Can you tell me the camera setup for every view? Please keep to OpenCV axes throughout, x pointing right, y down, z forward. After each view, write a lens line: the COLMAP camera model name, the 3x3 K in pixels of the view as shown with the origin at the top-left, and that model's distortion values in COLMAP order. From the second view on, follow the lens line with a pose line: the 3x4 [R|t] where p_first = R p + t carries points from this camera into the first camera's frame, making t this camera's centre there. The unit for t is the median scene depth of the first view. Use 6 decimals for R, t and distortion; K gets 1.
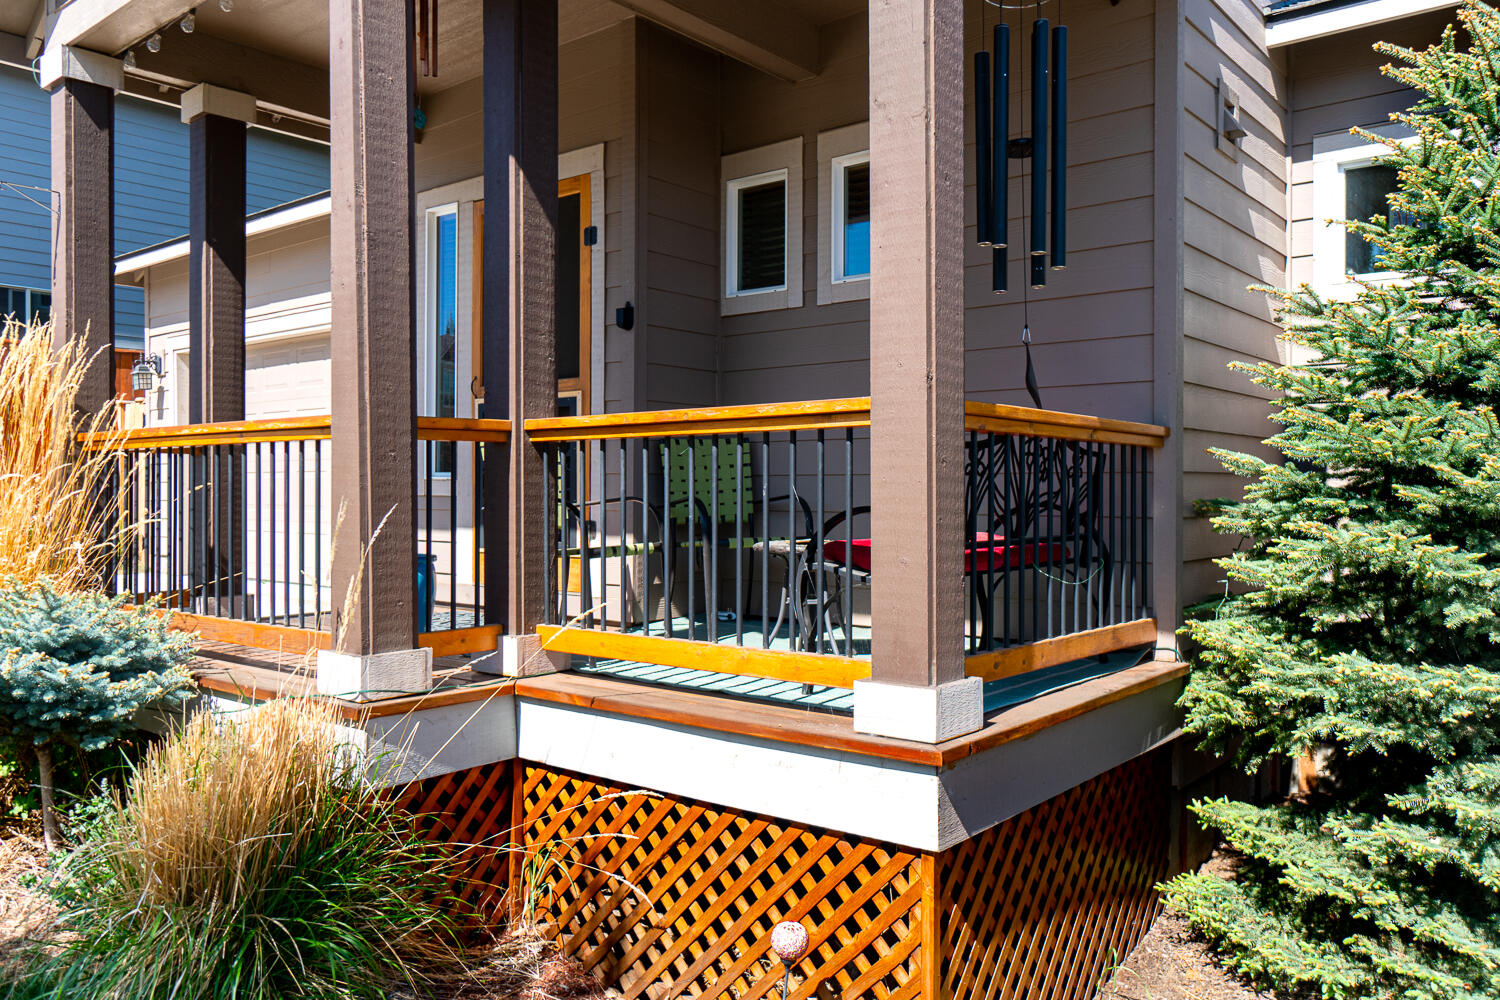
lens RADIAL K [[1169.7, 0, 753.3], [0, 1169.7, 490.6], [0, 0, 1]] dist [0.000262, -0.004492]
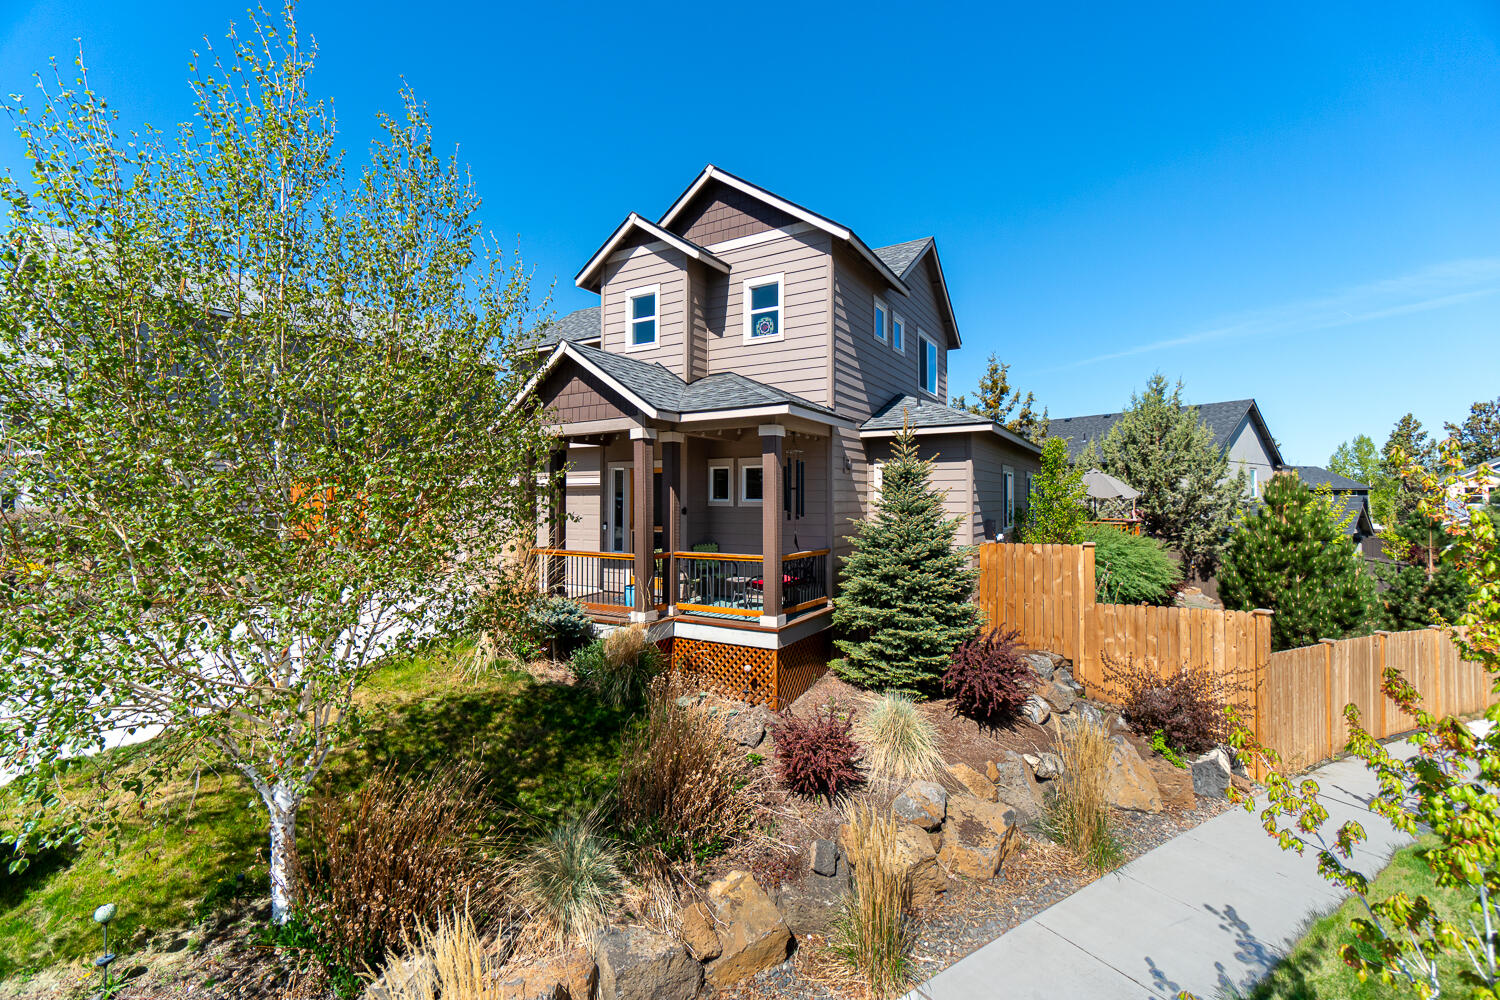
lens RADIAL K [[628.0, 0, 756.0], [0, 628.0, 497.2], [0, 0, 1]] dist [0.001359, 0.000407]
pose [[0.987867, 0.001302, 0.155295, -0.274212], [0.000534, 0.999930, -0.011778, -0.243459], [-0.155299, 0.011718, 0.987798, -1.289911]]
